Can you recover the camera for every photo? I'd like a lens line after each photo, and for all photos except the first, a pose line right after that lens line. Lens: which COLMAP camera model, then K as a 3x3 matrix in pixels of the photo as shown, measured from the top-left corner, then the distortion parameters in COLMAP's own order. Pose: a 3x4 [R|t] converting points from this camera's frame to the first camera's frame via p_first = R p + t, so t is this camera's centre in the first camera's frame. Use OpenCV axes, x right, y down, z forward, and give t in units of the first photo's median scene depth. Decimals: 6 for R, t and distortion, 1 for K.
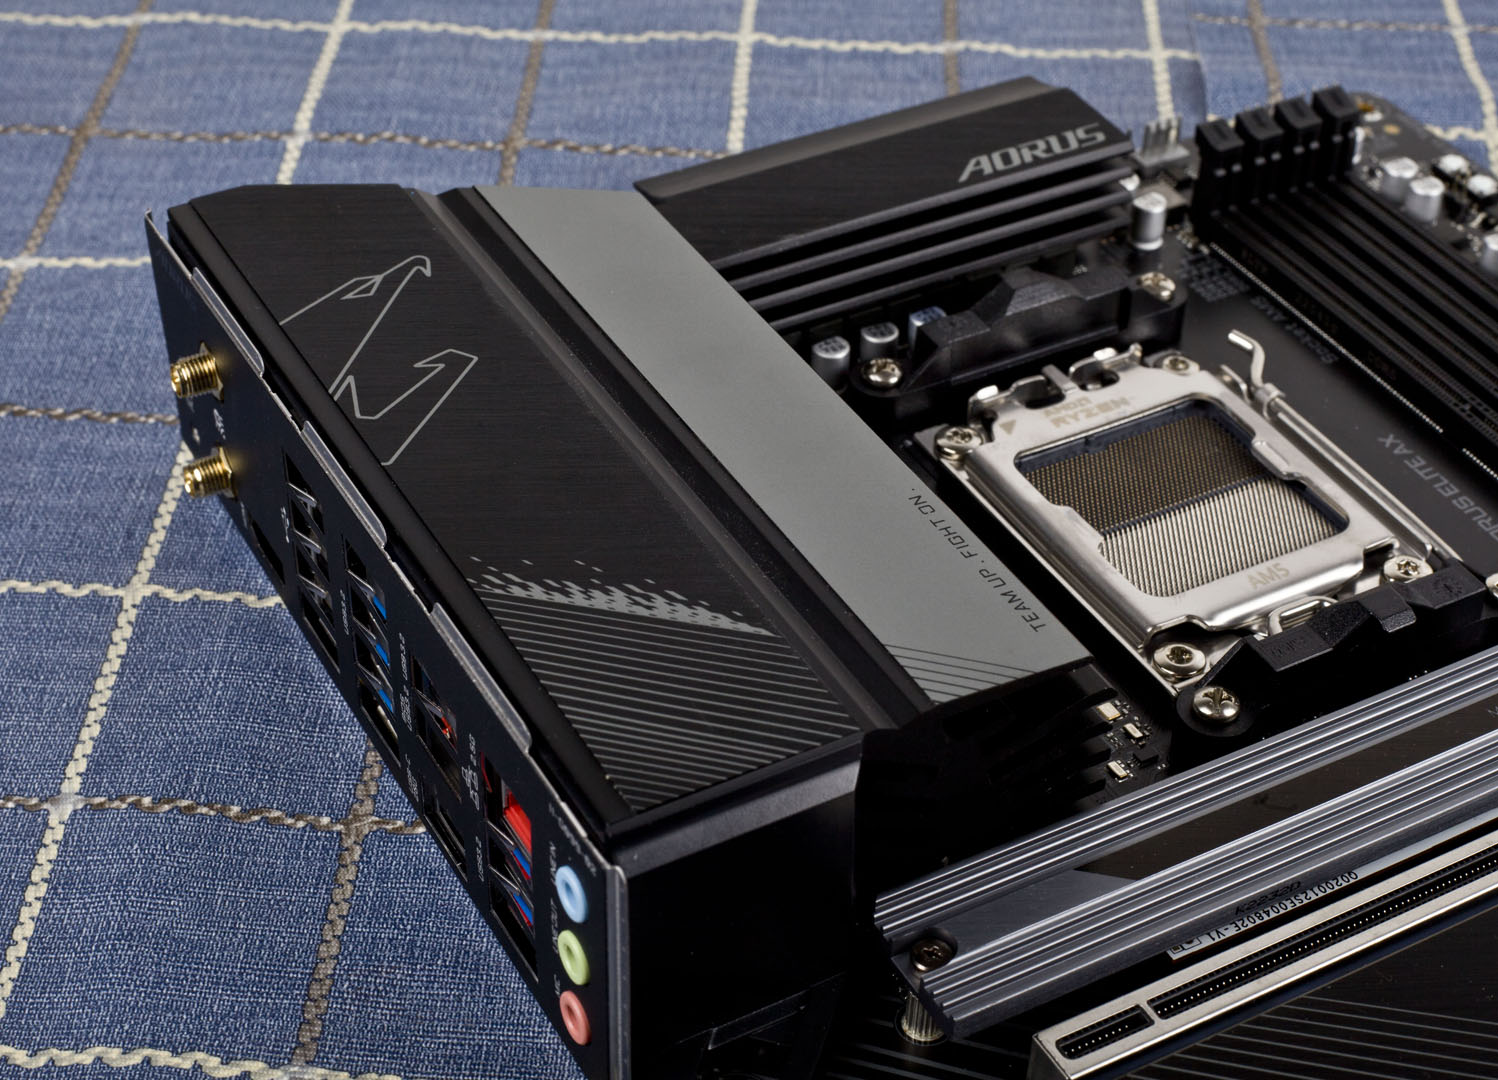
lens RADIAL K [[2711.6, 0, 749.0], [0, 2711.6, 540.0], [0, 0, 1]] dist [-0.031886, -0.922015]
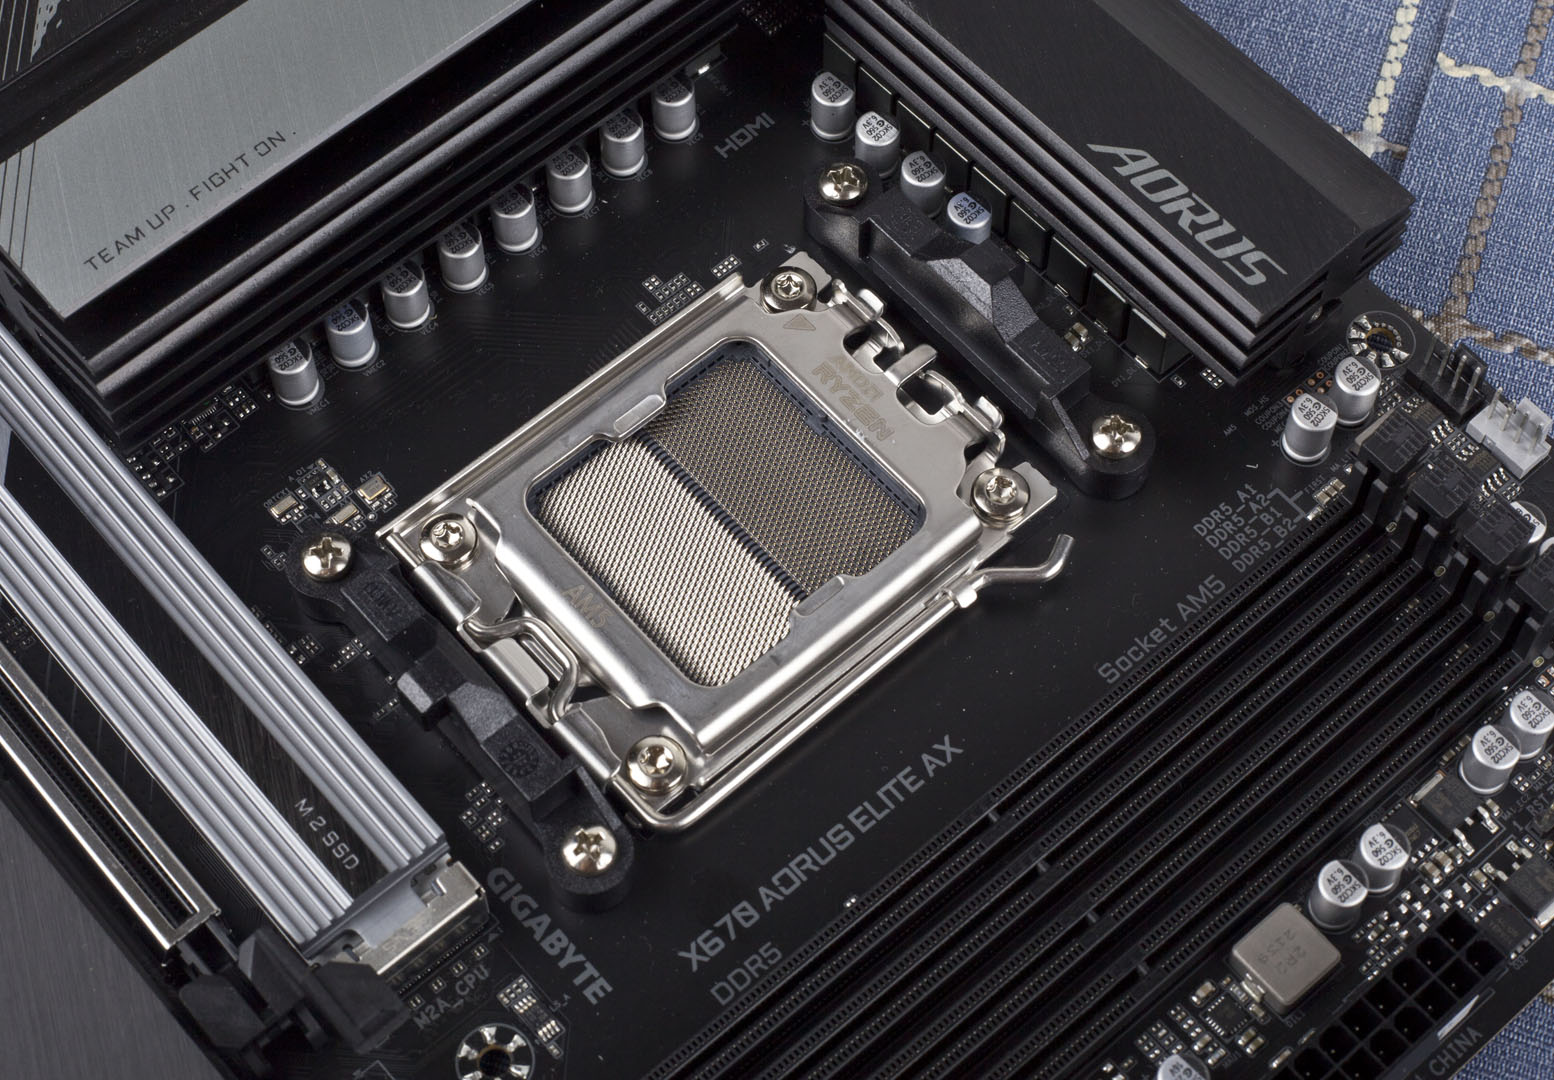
lens RADIAL K [[2914.6, 0, 698.6], [0, 2914.6, 537.9], [0, 0, 1]] dist [-0.147725, -0.193364]
pose [[0.197810, 0.849195, -0.489632, 0.591265], [-0.596585, 0.500634, 0.627257, -0.560394], [0.777790, 0.168030, 0.605647, 0.426751]]
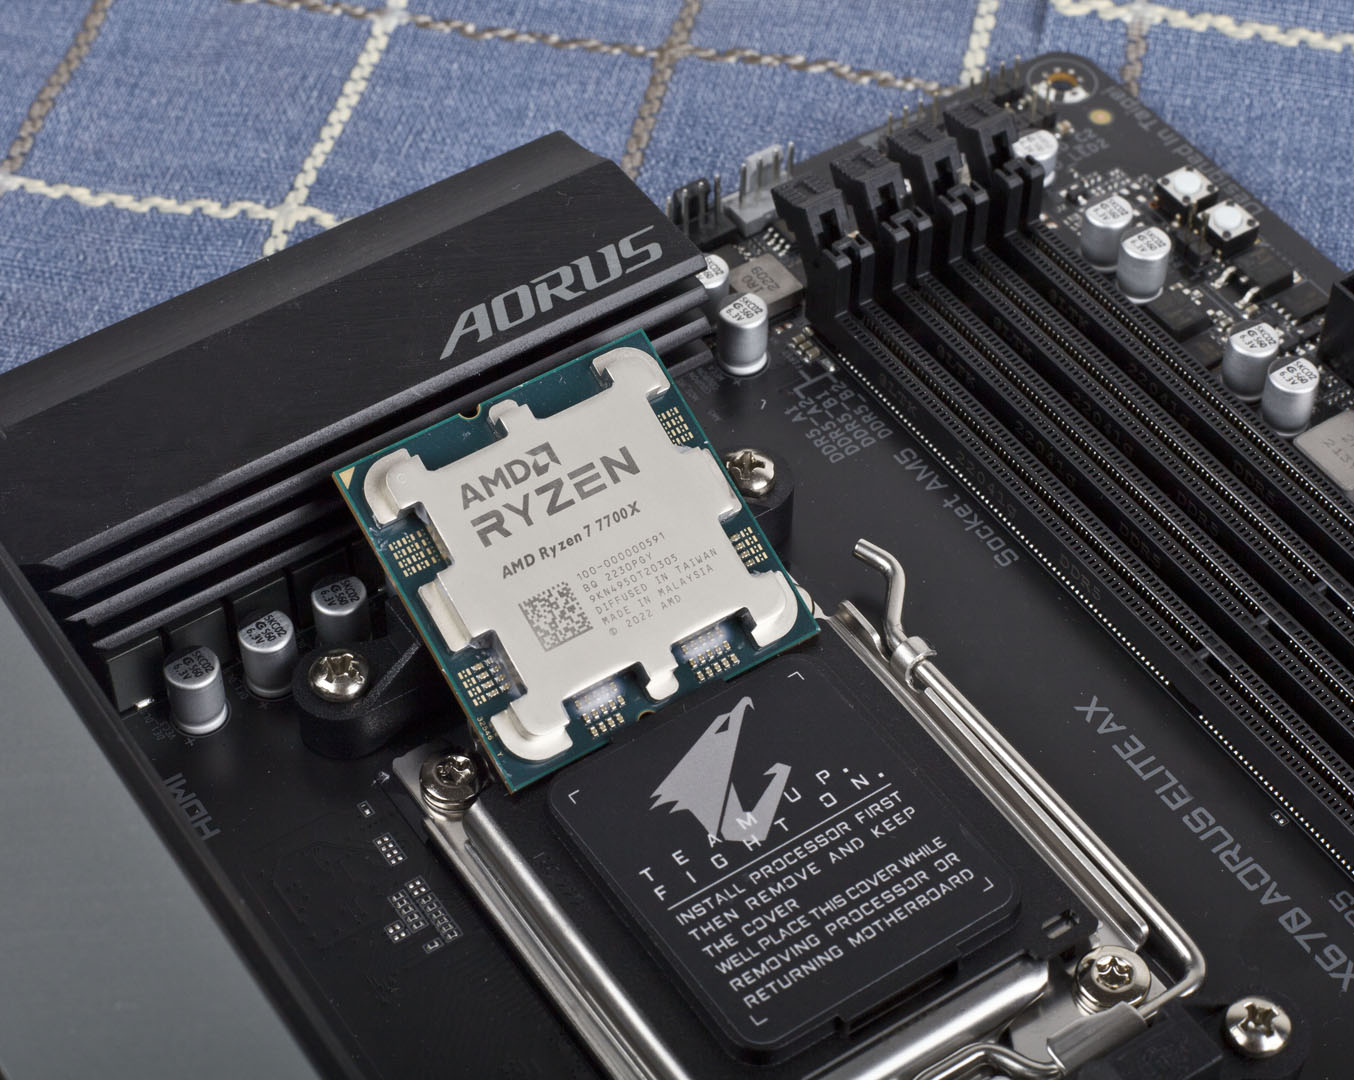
lens RADIAL K [[2845.0, 0, 617.2], [0, 2845.0, 539.9], [0, 0, 1]] dist [-0.153056, -0.240508]
pose [[0.997071, -0.074520, 0.017226, 0.109361], [0.070625, 0.983484, 0.166647, -0.209550], [-0.029360, -0.164943, 0.985866, 0.306025]]
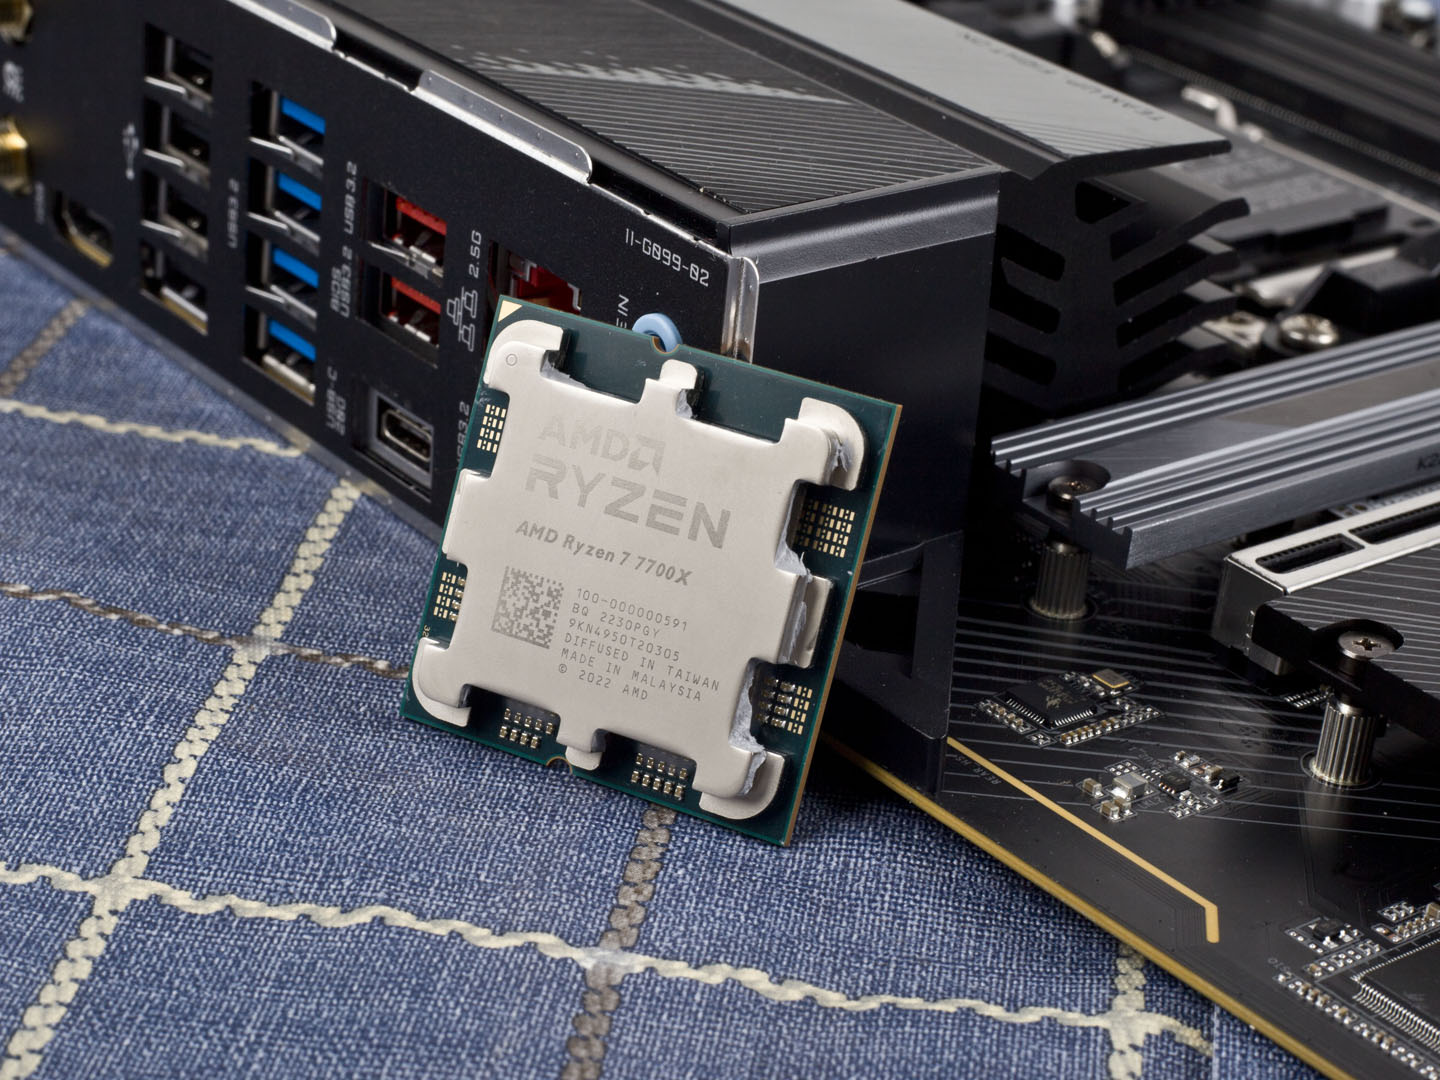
lens RADIAL K [[3358.2, 0, 720.0], [0, 3358.2, 540.0], [0, 0, 1]] dist [-0.224318, -0.008810]
pose [[0.982776, -0.015625, 0.184137, -0.163390], [0.055890, 0.974887, -0.215572, 0.284738], [-0.176145, 0.222151, 0.958969, 0.070101]]
